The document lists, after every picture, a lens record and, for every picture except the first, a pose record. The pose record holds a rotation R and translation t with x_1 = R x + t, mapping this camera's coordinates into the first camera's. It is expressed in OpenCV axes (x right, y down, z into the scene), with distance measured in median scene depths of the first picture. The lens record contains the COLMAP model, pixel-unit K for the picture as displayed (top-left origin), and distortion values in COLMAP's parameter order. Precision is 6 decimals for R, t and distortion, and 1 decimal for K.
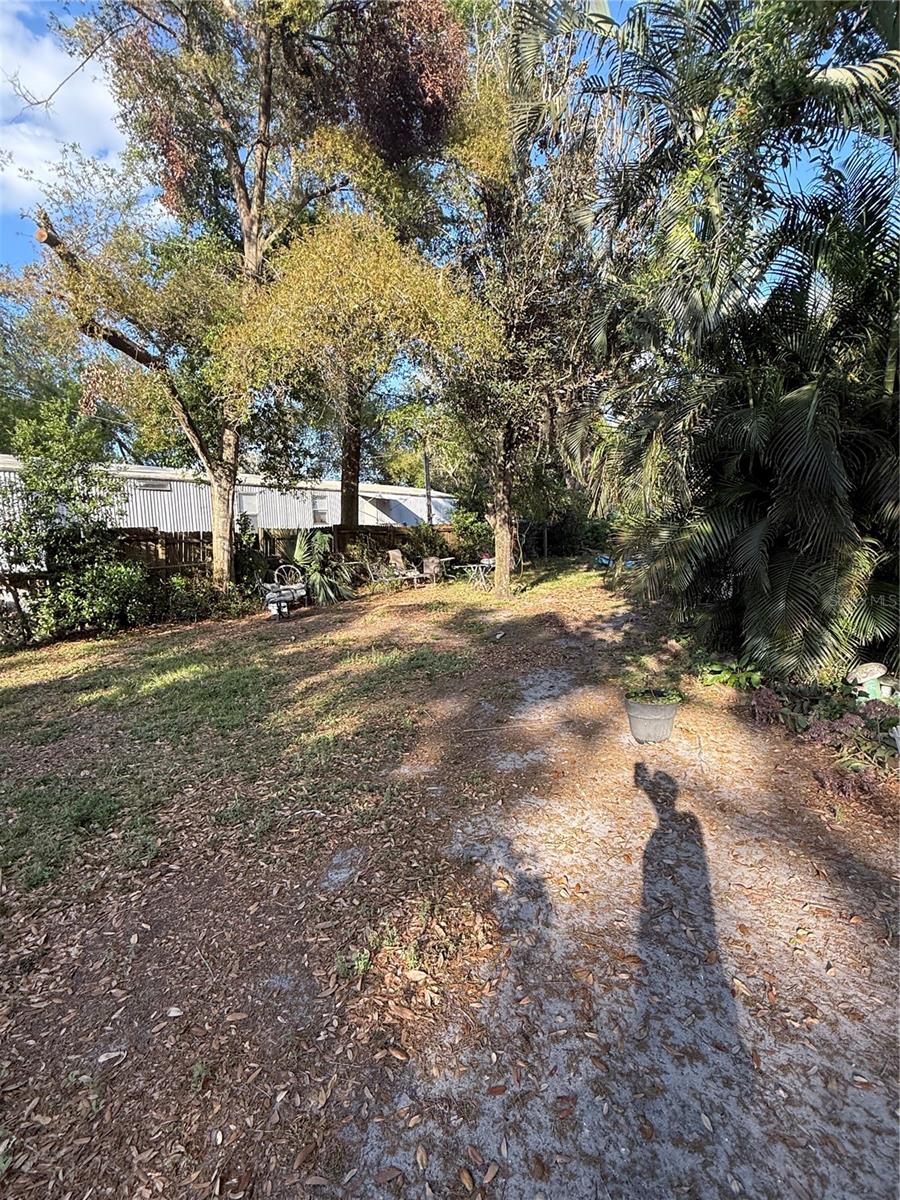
lens RADIAL K [[600.9, 0, 450.0], [0, 600.9, 600.0], [0, 0, 1]] dist [0.000581, -0.000252]
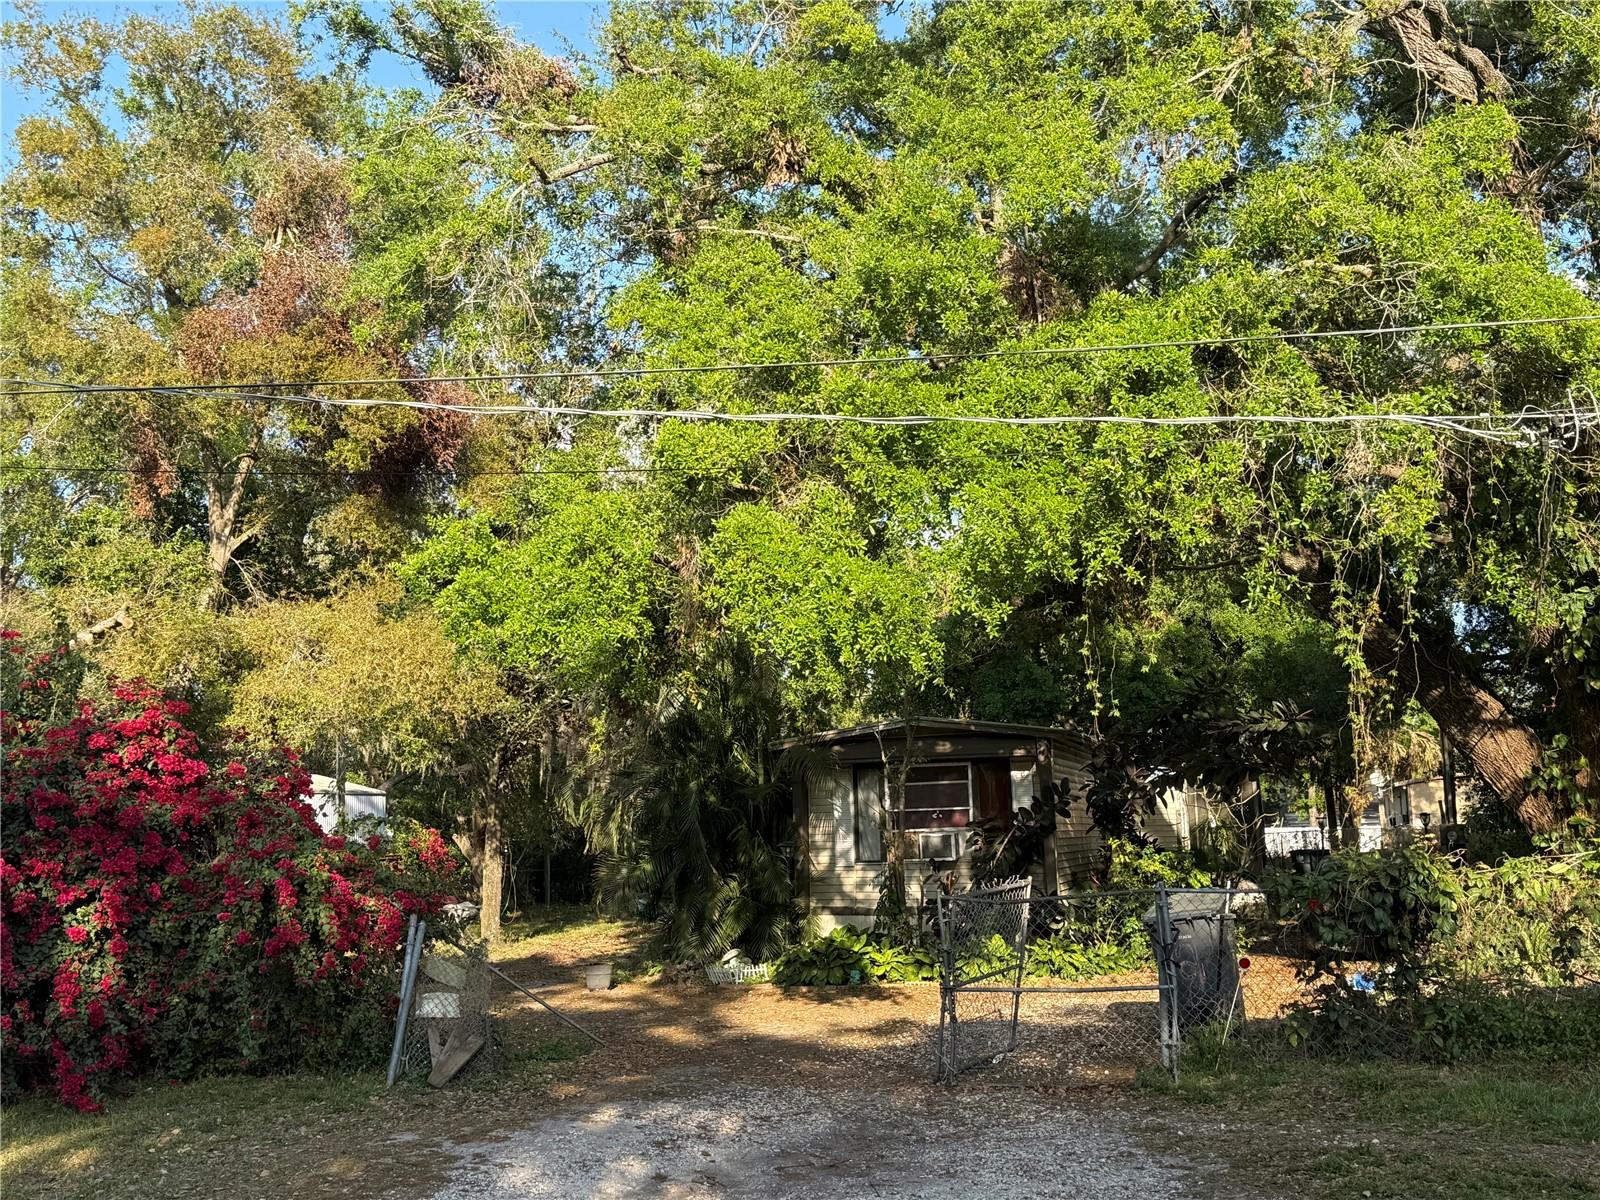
lens RADIAL K [[1758.2, 0, 786.2], [0, 1758.2, 605.5], [0, 0, 1]] dist [0.187960, -0.373485]
pose [[0.959415, 0.047025, 0.278048, -0.224031], [0.022604, 0.970001, -0.242047, 0.143630], [-0.281089, 0.238509, 0.929571, -1.494555]]
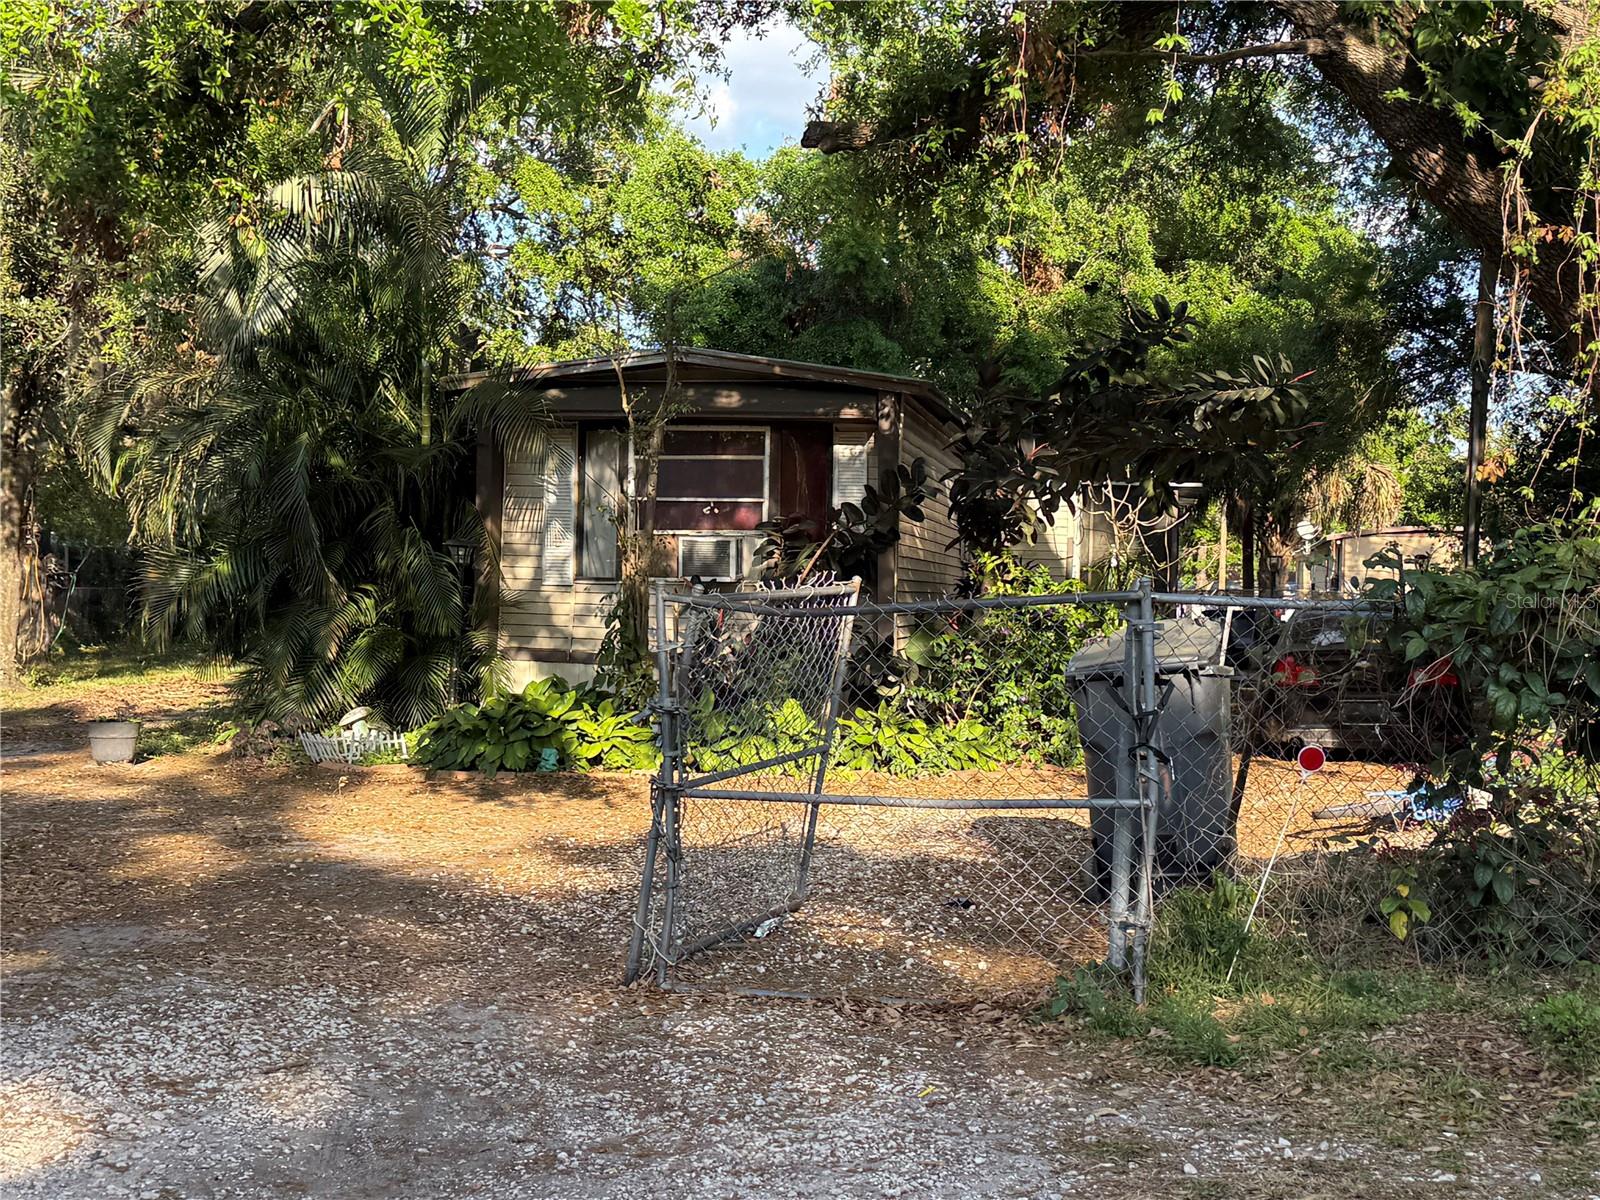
lens RADIAL K [[2162.1, 0, 811.3], [0, 2162.1, 616.8], [0, 0, 1]] dist [0.167646, -0.257897]
pose [[0.917975, 0.054213, 0.392915, -0.022300], [-0.014307, 0.994496, -0.103792, 0.124723], [-0.396380, 0.089657, 0.913698, -1.038635]]
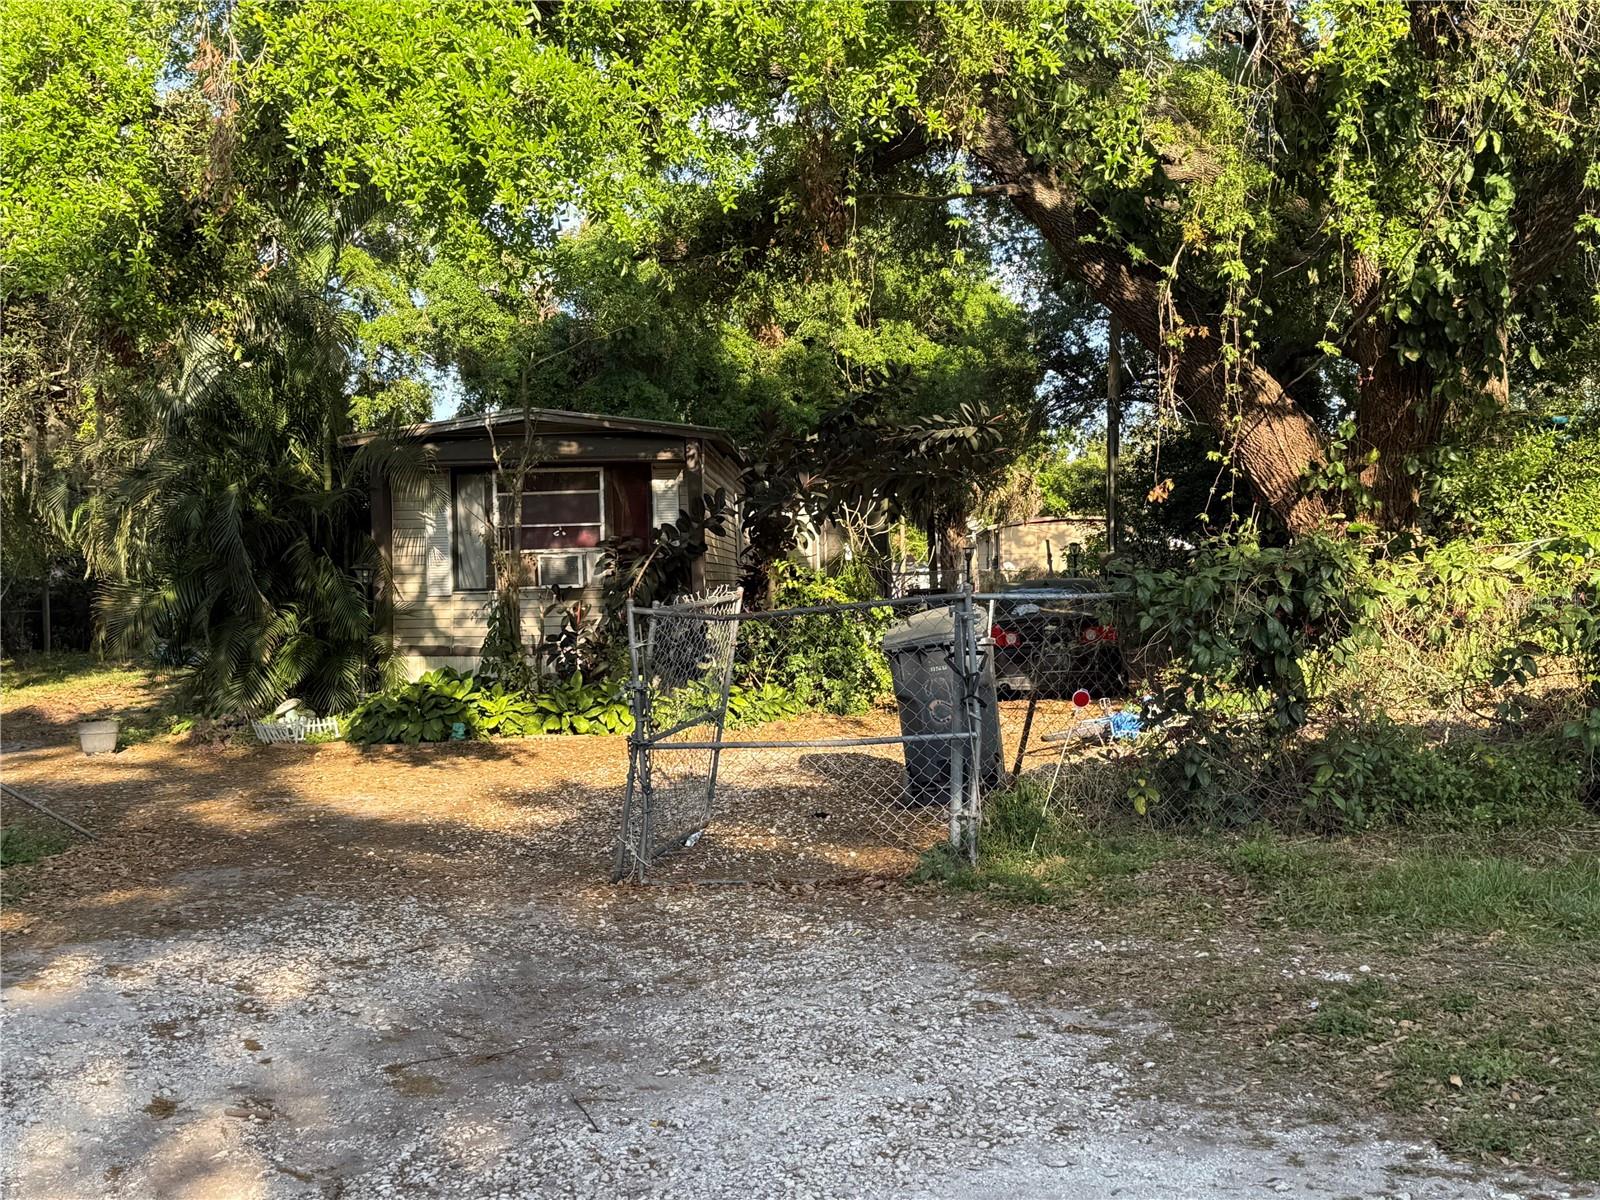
lens RADIAL K [[1764.9, 0, 806.0], [0, 1764.9, 601.5], [0, 0, 1]] dist [0.176111, -0.345049]
pose [[0.856937, 0.013404, 0.515247, -0.130207], [0.044936, 0.993912, -0.100593, 0.127844], [-0.513459, 0.109355, 0.851118, -1.110440]]
